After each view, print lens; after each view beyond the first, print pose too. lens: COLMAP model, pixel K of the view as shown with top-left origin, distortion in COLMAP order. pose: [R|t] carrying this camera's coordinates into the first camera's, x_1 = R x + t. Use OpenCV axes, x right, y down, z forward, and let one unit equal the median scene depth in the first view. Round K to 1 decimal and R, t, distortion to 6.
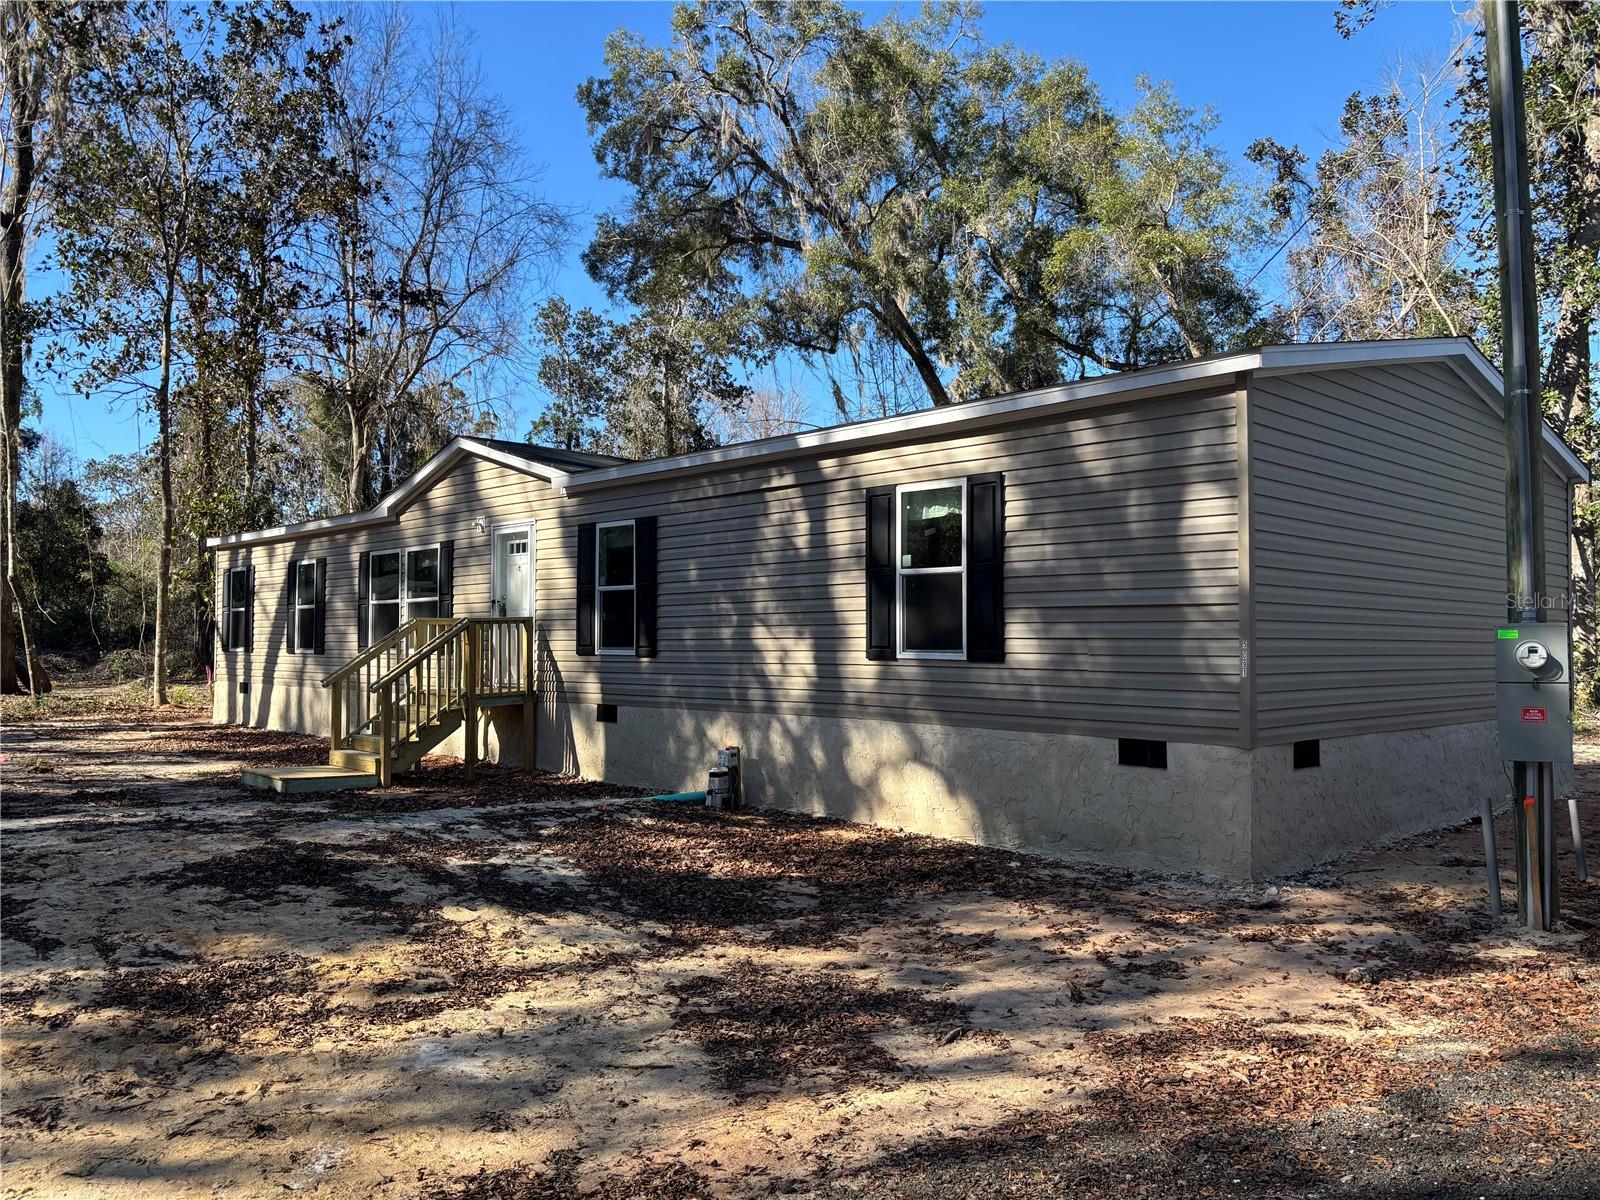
lens RADIAL K [[1220.6, 0, 794.3], [0, 1220.6, 590.0], [0, 0, 1]] dist [0.053926, -0.065360]
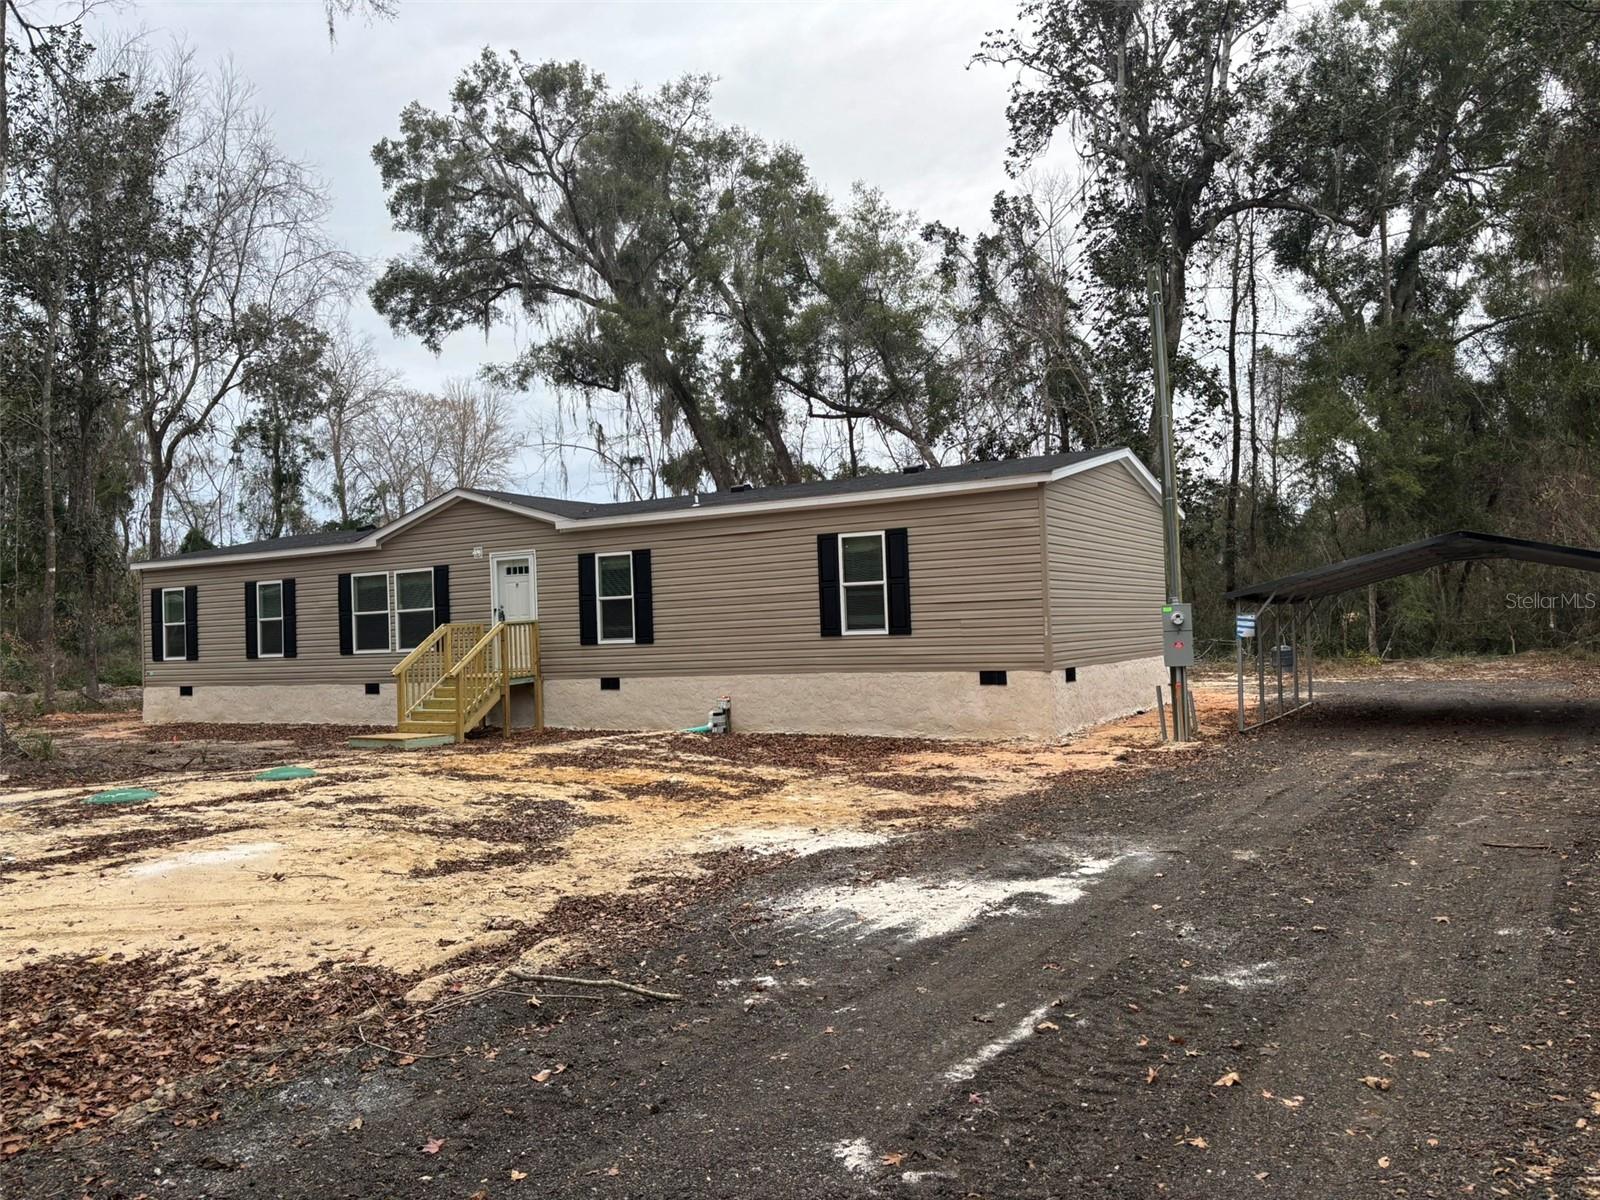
lens RADIAL K [[1220.6, 0, 794.3], [0, 1220.6, 590.0], [0, 0, 1]] dist [0.053926, -0.065360]
pose [[0.958823, -0.030968, 0.282311, -0.133711], [0.028582, 0.999512, 0.012566, -0.008755], [-0.282562, -0.003980, 0.959241, -0.179161]]
